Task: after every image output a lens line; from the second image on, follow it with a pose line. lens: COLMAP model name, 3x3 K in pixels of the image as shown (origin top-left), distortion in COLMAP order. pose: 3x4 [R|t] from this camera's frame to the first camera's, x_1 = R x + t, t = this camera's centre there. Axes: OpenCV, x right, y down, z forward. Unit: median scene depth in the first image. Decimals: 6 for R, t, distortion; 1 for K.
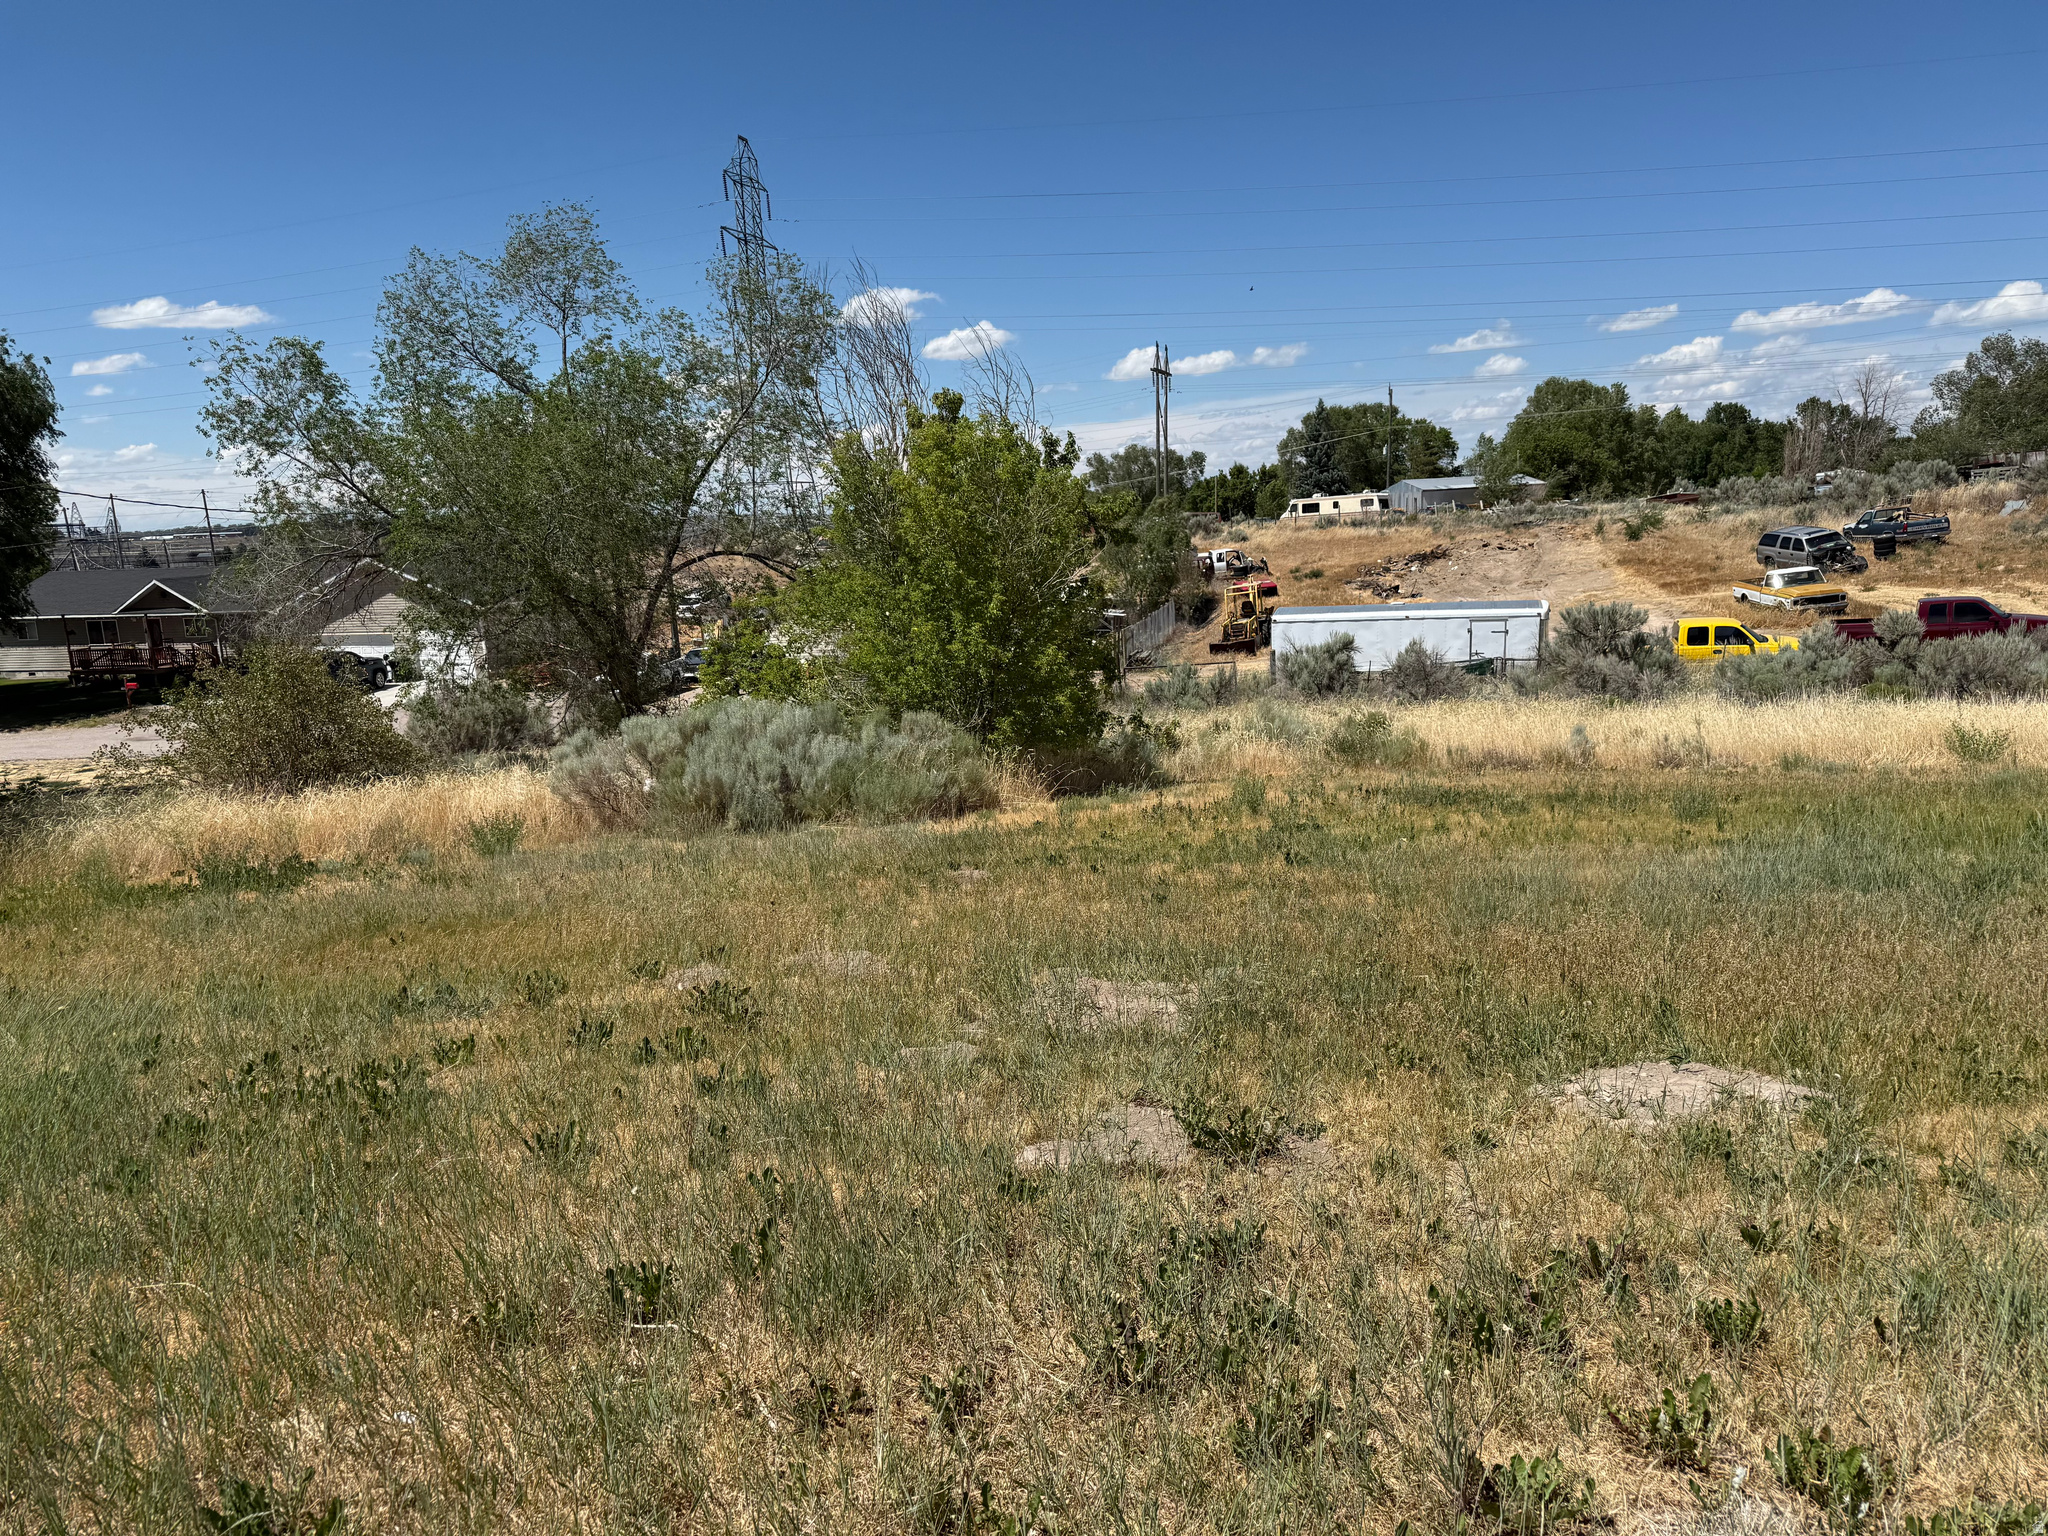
lens RADIAL K [[1440.3, 0, 1015.0], [0, 1440.3, 796.1], [0, 0, 1]] dist [0.065205, -0.082051]
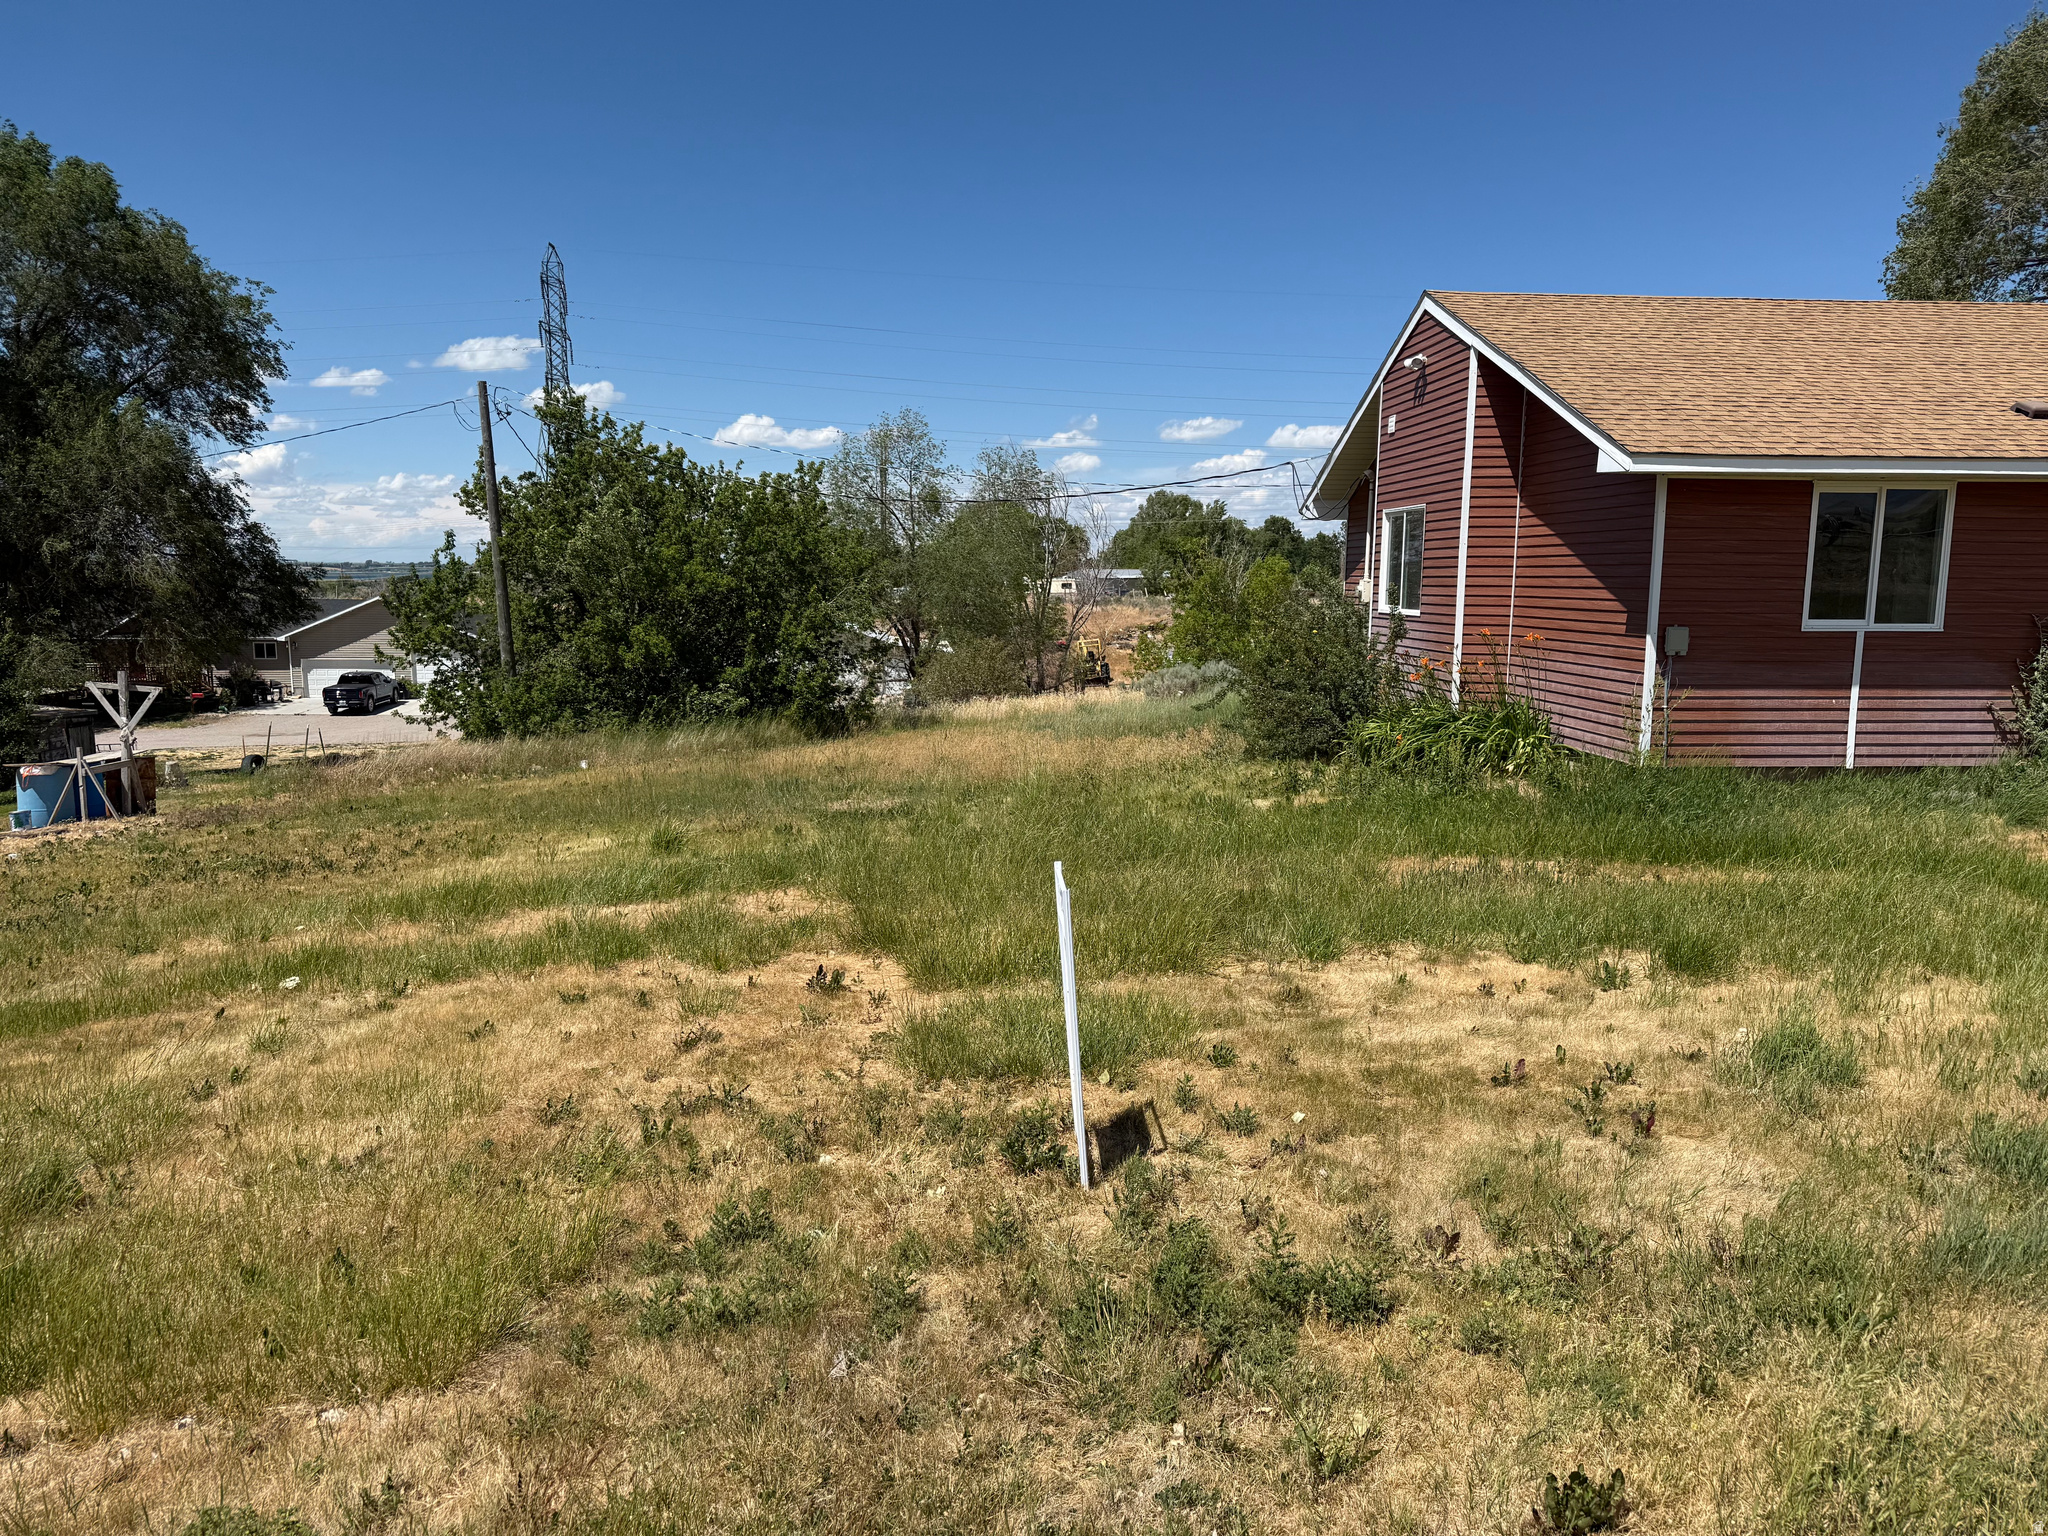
lens RADIAL K [[1440.3, 0, 1023.4], [0, 1440.3, 830.4], [0, 0, 1]] dist [0.065205, -0.082051]
pose [[0.952987, -0.008345, 0.302896, -0.247172], [0.016007, 0.999611, -0.022821, 0.055536], [-0.302588, 0.026596, 0.952750, -0.259935]]
